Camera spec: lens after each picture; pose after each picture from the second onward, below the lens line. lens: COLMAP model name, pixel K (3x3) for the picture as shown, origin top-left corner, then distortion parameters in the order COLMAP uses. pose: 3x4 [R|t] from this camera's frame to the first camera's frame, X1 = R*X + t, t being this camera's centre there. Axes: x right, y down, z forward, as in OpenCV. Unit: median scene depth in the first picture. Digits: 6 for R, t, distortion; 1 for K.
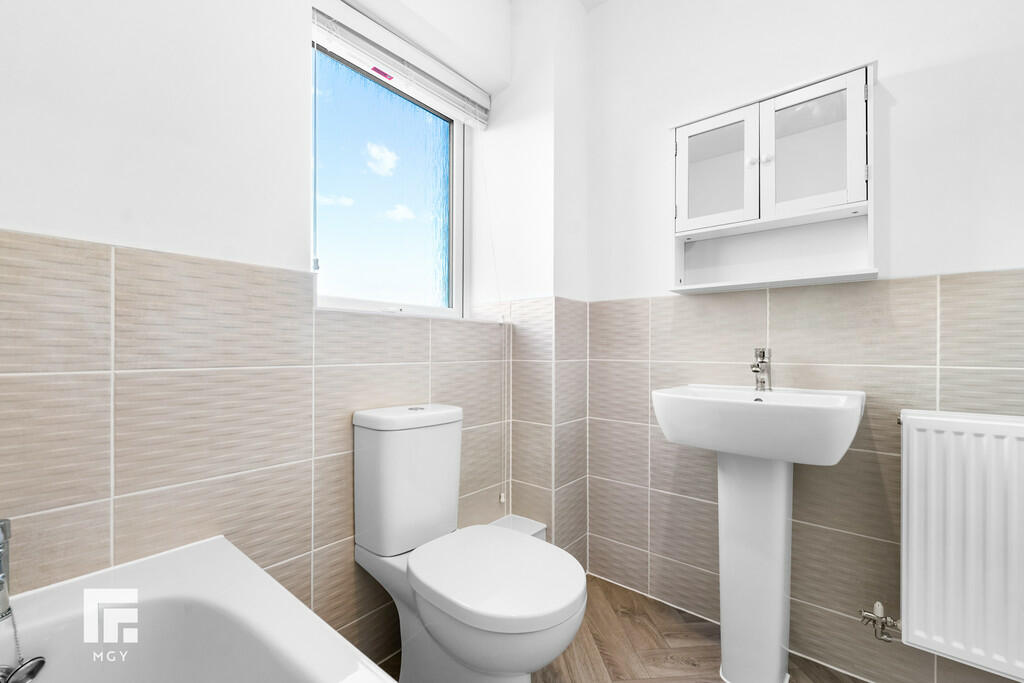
lens RADIAL K [[417.4, 0, 515.2], [0, 417.4, 350.7], [0, 0, 1]] dist [0.000611, 0.000135]
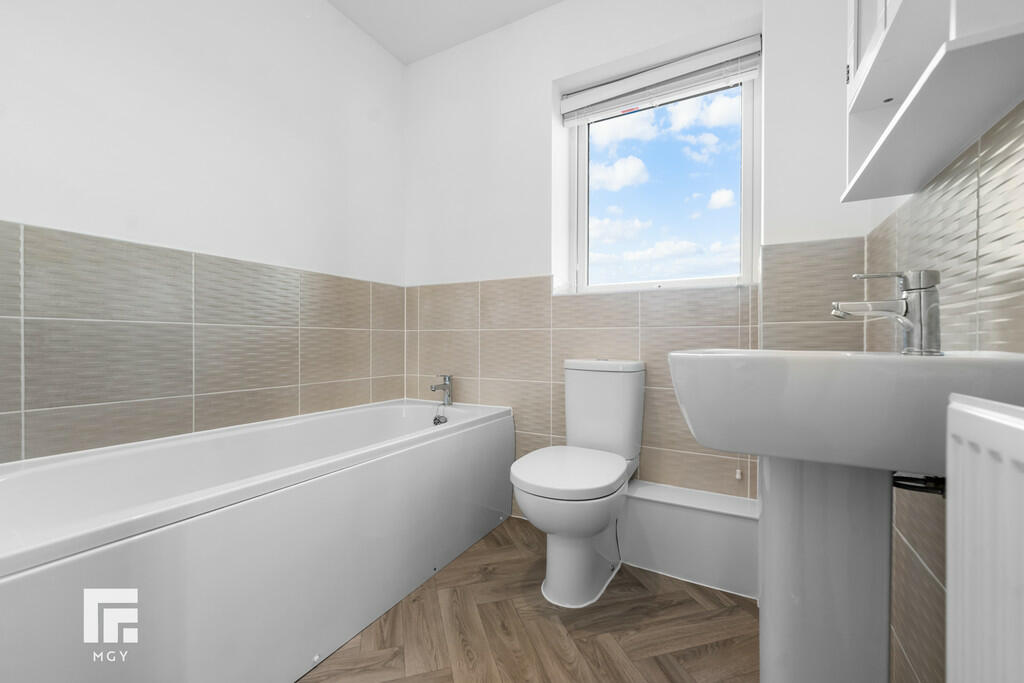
lens RADIAL K [[417.4, 0, 516.8], [0, 417.4, 340.2], [0, 0, 1]] dist [0.000611, 0.000135]
pose [[0.207251, -0.005998, -0.978269, 1.446248], [-0.002709, 0.999974, -0.006705, 0.117800], [0.978284, 0.004040, 0.207229, 0.610590]]
